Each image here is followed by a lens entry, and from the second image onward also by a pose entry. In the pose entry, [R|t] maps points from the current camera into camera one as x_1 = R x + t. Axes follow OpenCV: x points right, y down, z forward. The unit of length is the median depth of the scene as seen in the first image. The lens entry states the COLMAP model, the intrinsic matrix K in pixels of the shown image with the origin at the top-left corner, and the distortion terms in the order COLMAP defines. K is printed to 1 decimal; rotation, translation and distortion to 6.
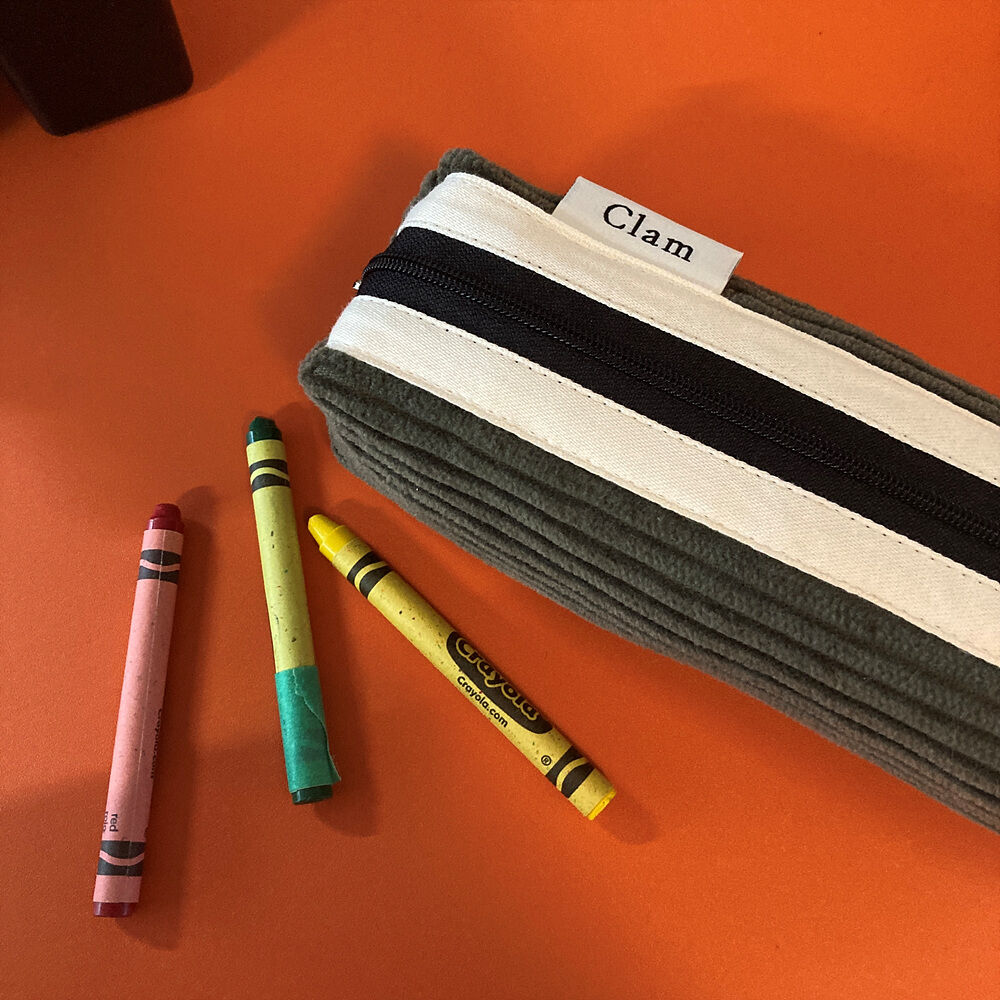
lens RADIAL K [[1104.1, 0, 513.2], [0, 1104.1, 496.7], [0, 0, 1]] dist [0.107597, -0.502096]
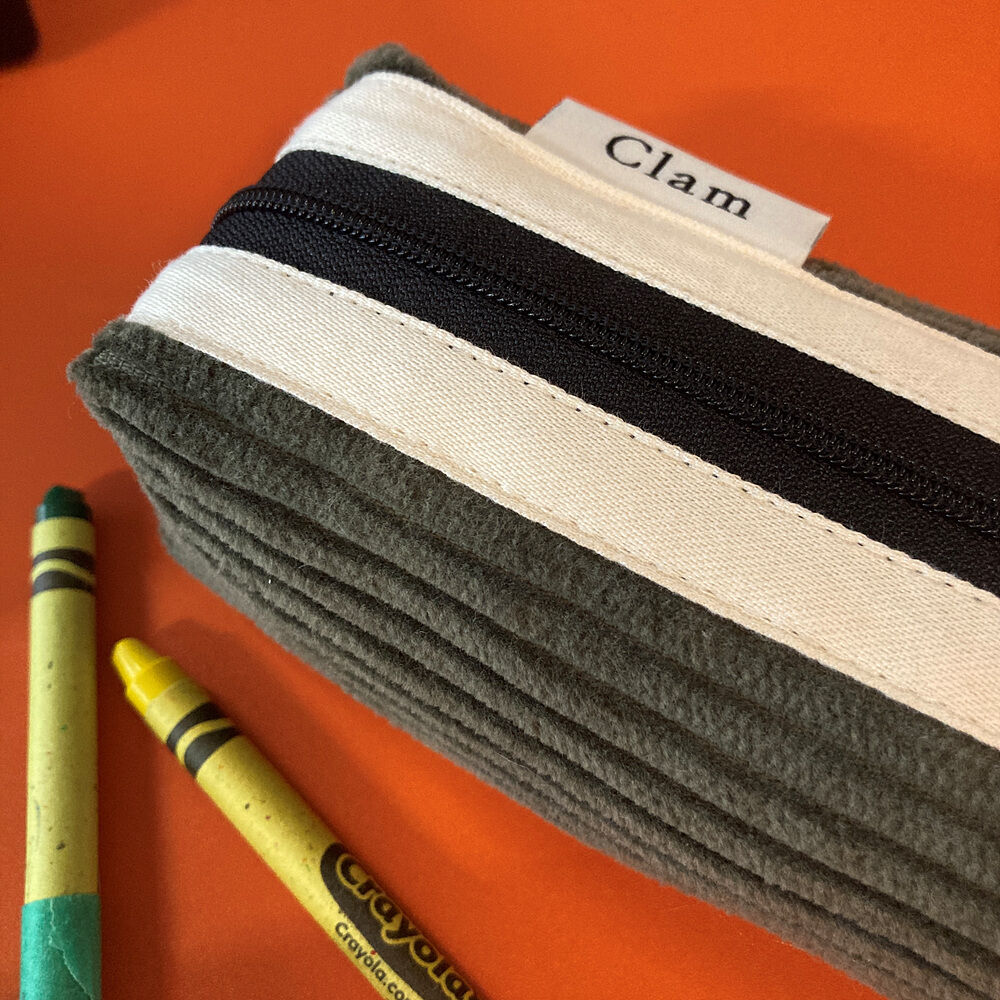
lens RADIAL K [[1104.1, 0, 513.2], [0, 1104.1, 496.7], [0, 0, 1]] dist [0.107597, -0.502096]
pose [[0.998992, 0.037991, 0.023916, 0.024096], [-0.033108, 0.983292, -0.179000, 0.051316], [-0.030317, 0.178028, 0.983558, 0.453067]]
